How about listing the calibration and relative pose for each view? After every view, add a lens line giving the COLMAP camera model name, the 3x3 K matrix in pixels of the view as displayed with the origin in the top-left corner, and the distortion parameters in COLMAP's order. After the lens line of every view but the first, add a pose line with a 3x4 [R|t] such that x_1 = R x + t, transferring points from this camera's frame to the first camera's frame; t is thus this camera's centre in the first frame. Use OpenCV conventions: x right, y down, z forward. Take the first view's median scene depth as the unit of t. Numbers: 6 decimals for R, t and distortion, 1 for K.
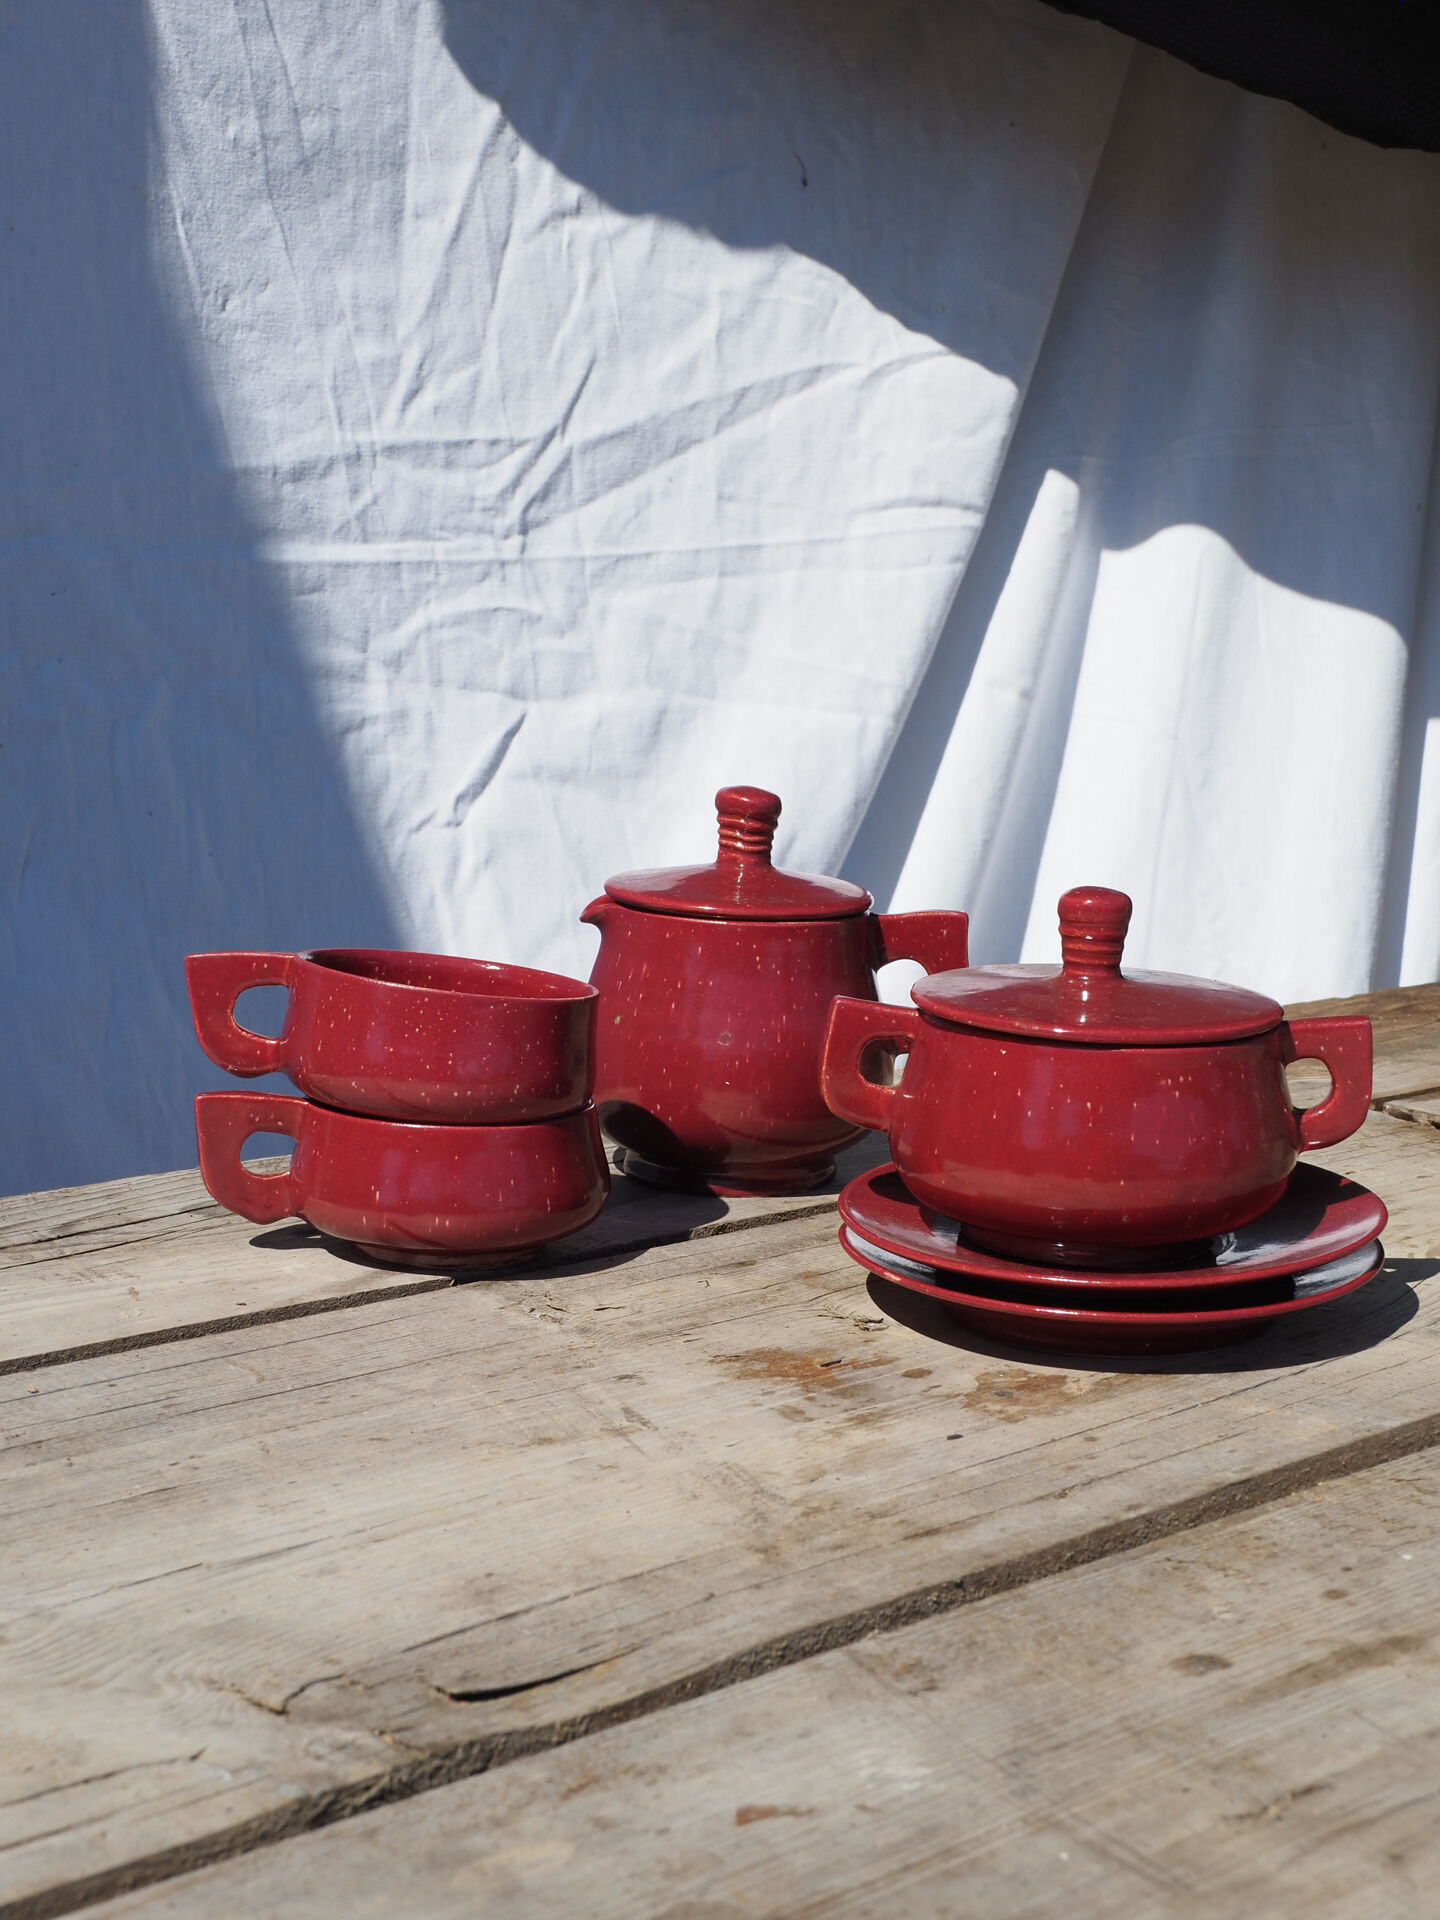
lens RADIAL K [[3166.2, 0, 720.0], [0, 3166.2, 960.0], [0, 0, 1]] dist [-0.003843, 0.029264]
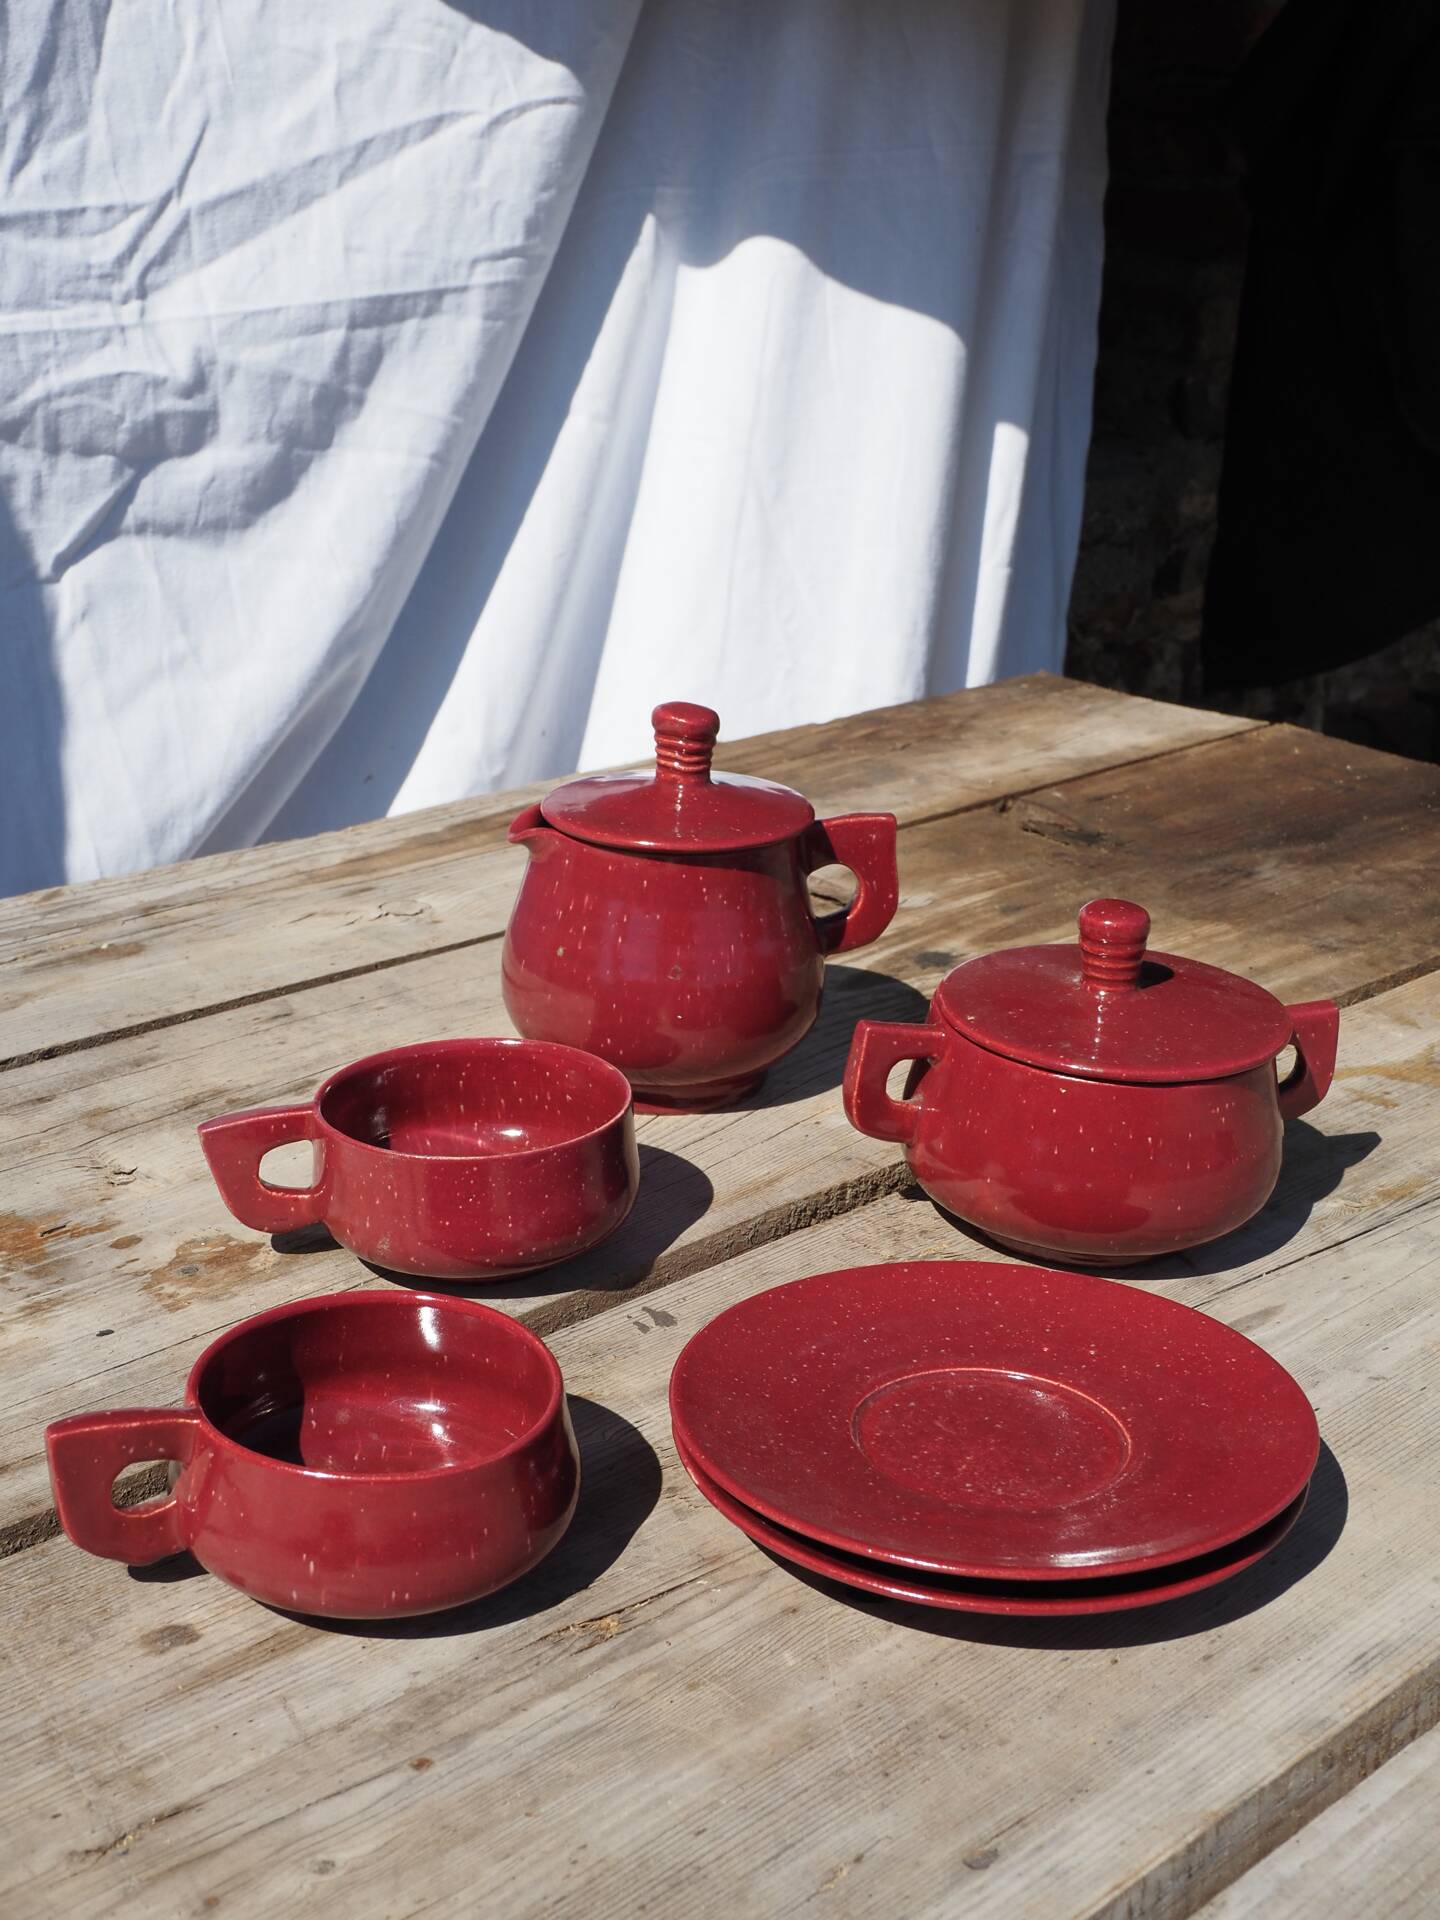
lens RADIAL K [[2665.6, 0, 720.0], [0, 2665.6, 960.0], [0, 0, 1]] dist [0.013821, -0.074183]
pose [[0.999869, -0.008303, 0.013876, 0.266925], [0.005675, 0.983714, 0.179651, -0.133932], [-0.015142, -0.179549, 0.983633, 0.123102]]
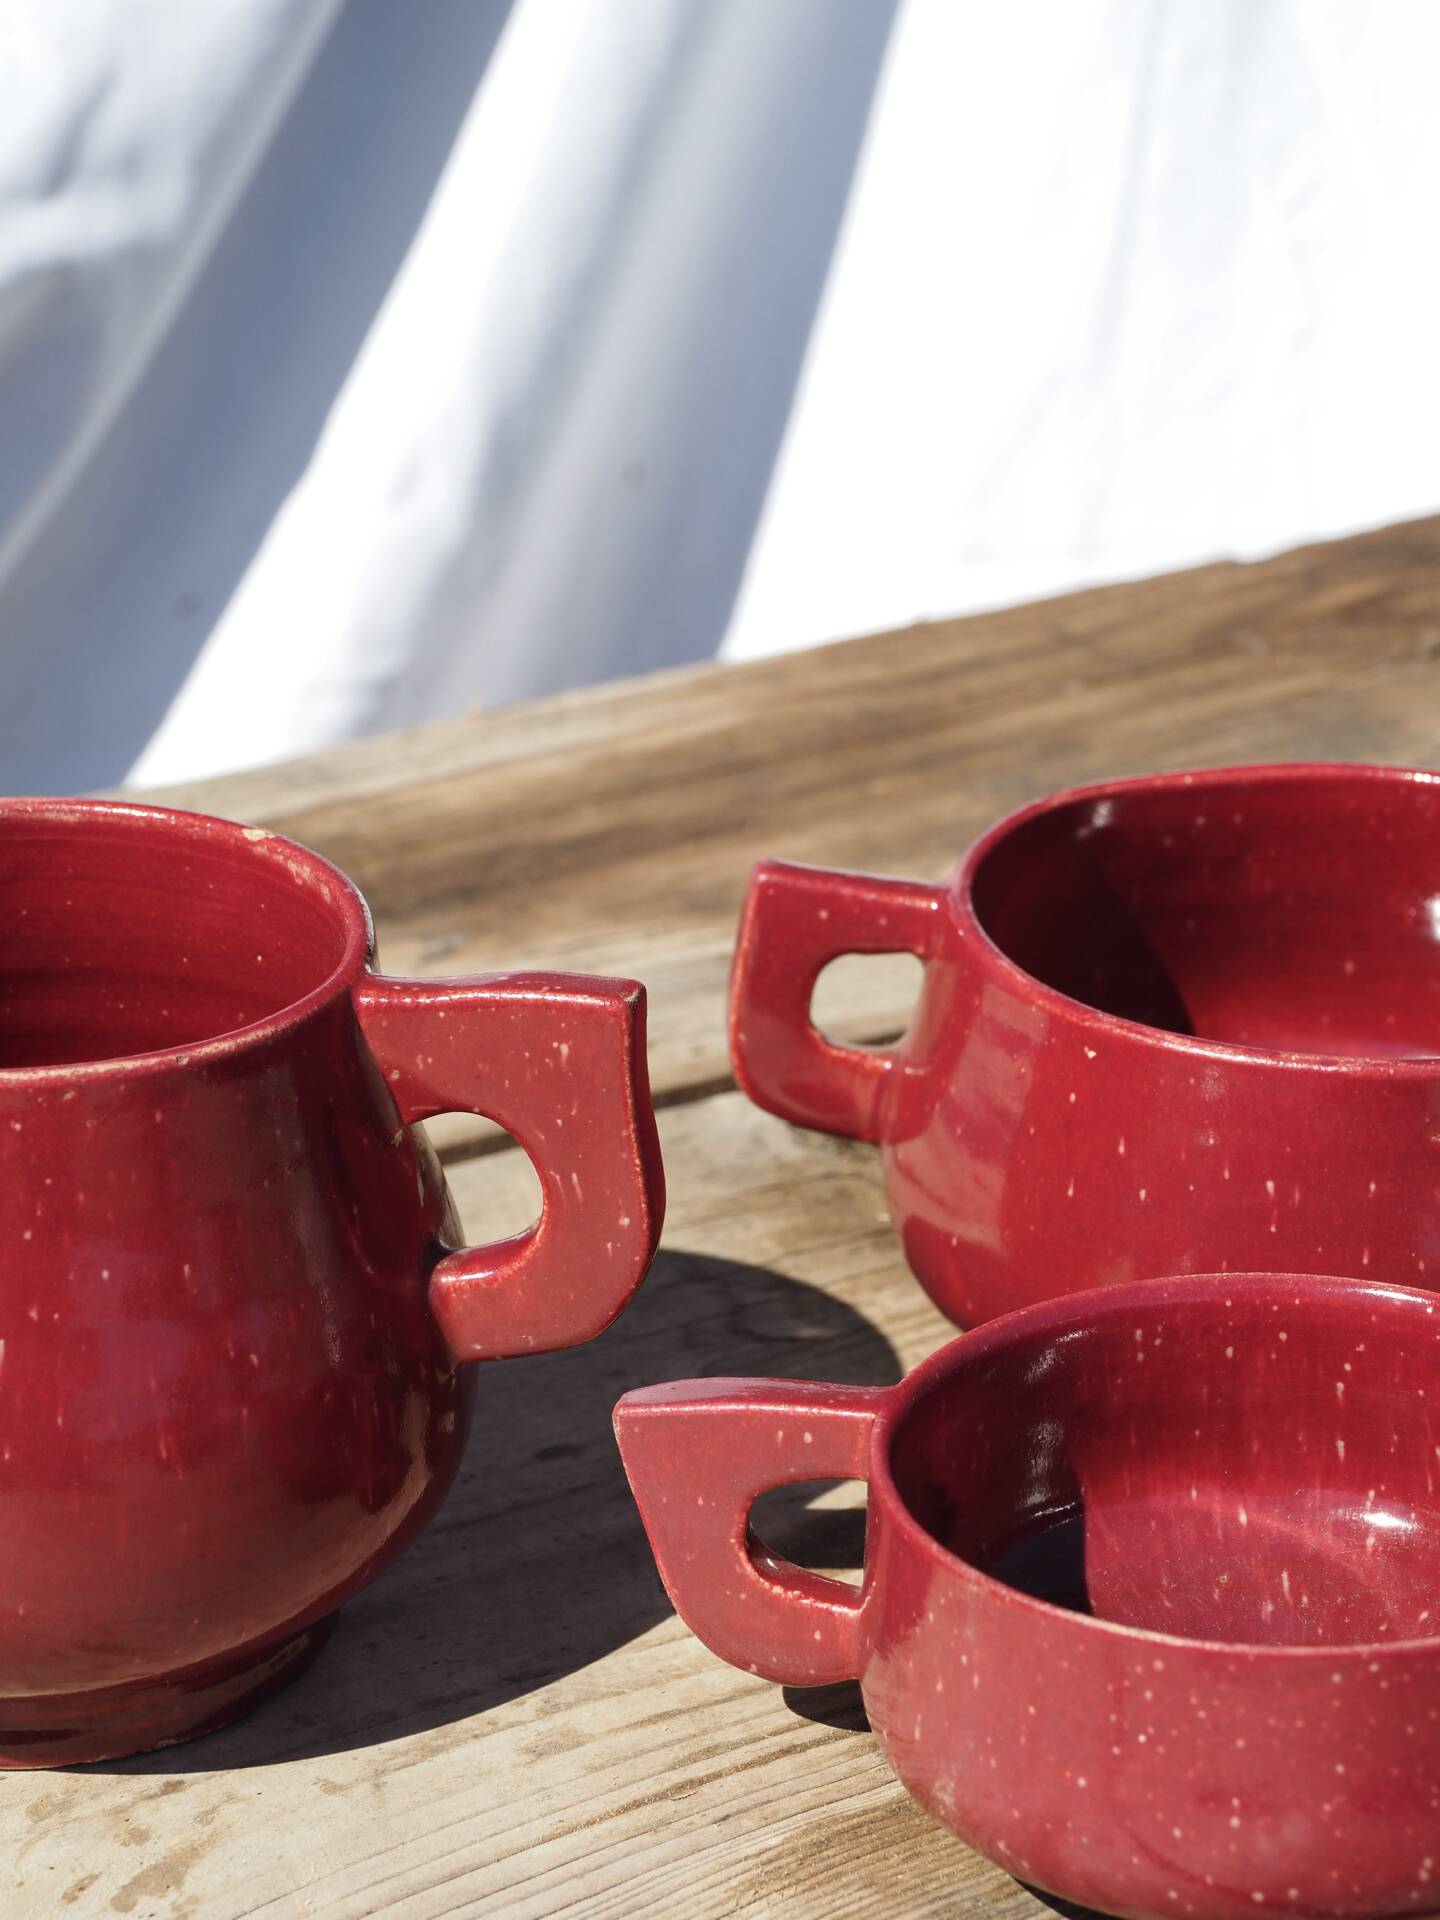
lens RADIAL K [[5667.9, 0, 812.4], [0, 5667.9, 960.0], [0, 0, 1]] dist [-0.015772, 0.396184]
pose [[0.980085, 0.045173, -0.193370, 0.512812], [0.001932, 0.971566, 0.236760, -0.196975], [0.198567, -0.232418, 0.952131, 0.524307]]
